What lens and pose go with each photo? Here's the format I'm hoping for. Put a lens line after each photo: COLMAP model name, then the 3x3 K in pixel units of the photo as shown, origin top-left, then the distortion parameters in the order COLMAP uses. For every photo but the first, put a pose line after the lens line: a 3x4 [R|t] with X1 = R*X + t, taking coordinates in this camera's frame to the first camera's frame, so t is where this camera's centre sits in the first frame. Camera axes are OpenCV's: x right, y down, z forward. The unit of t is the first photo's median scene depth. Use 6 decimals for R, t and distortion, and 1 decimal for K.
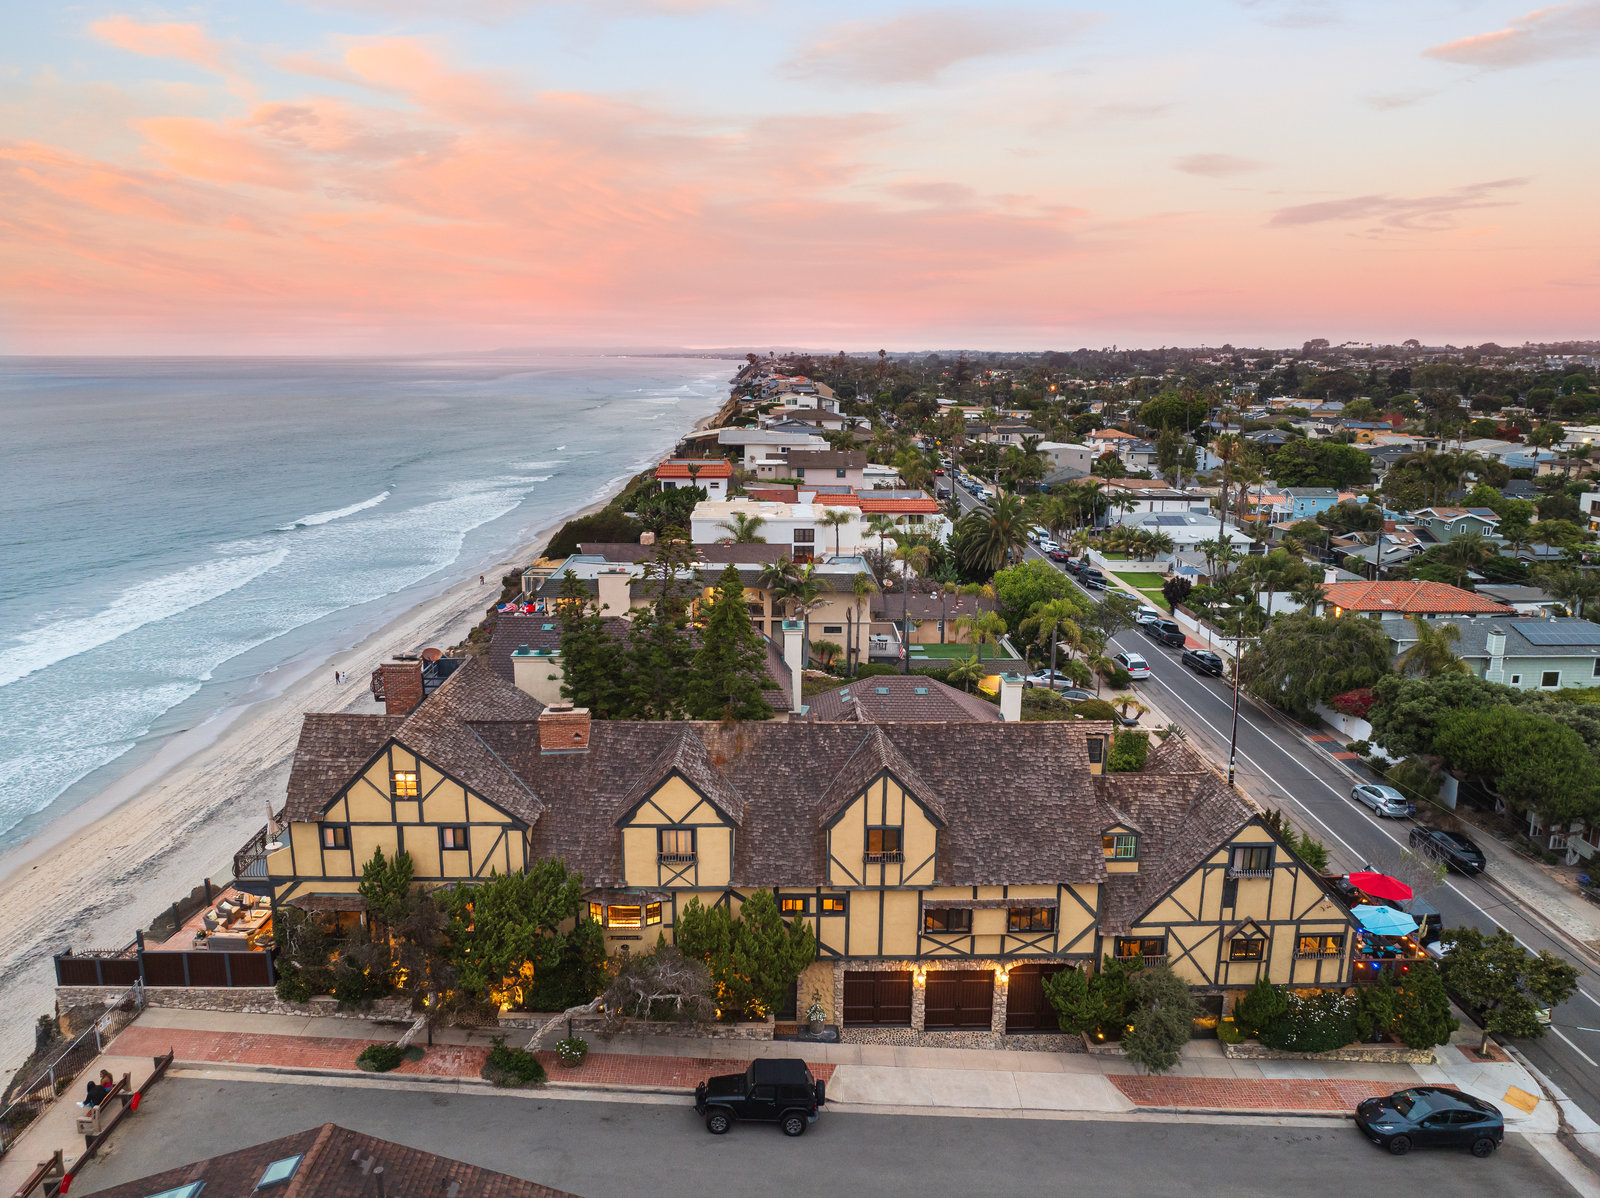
lens RADIAL K [[1105.6, 0, 791.4], [0, 1105.6, 602.1], [0, 0, 1]] dist [-0.017434, 0.011924]
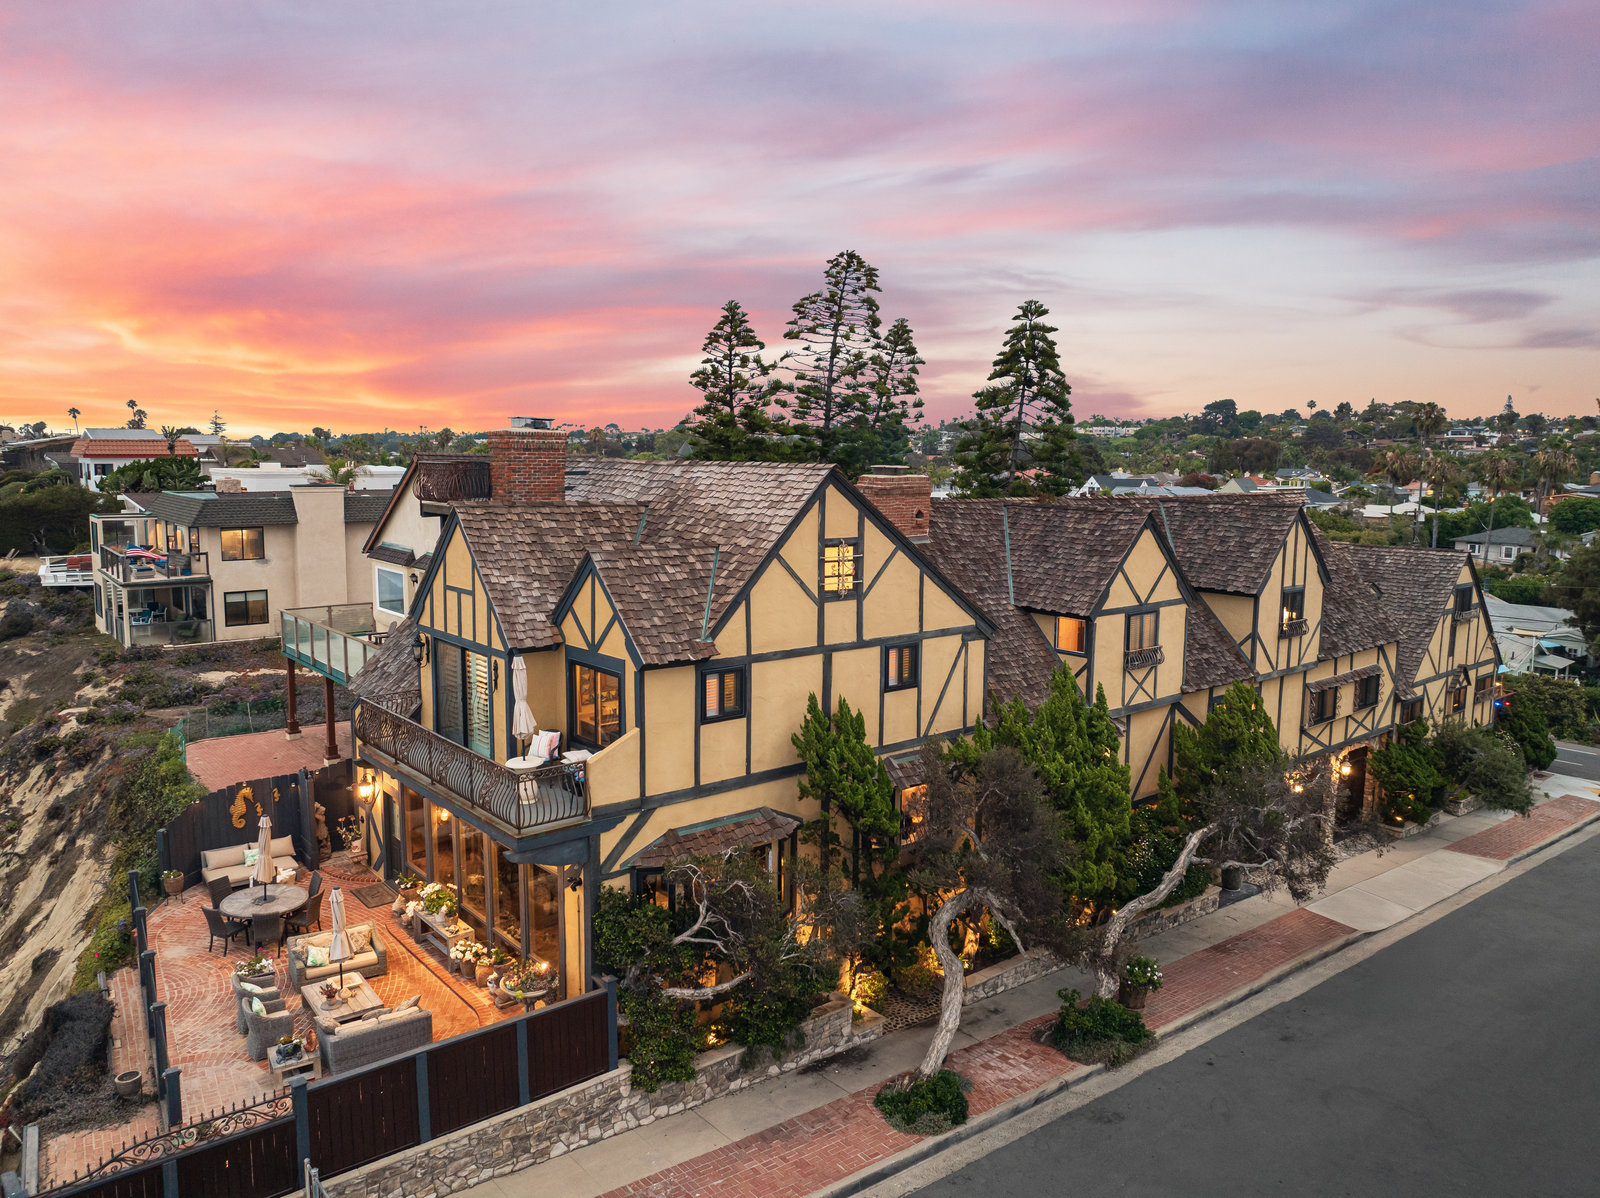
lens RADIAL K [[1105.6, 0, 797.0], [0, 1105.6, 601.4], [0, 0, 1]] dist [-0.017434, 0.011924]
pose [[0.776421, -0.077189, 0.625470, -0.682462], [0.131593, 0.990451, -0.041121, 0.197877], [-0.616323, 0.114234, 0.779164, 0.605821]]
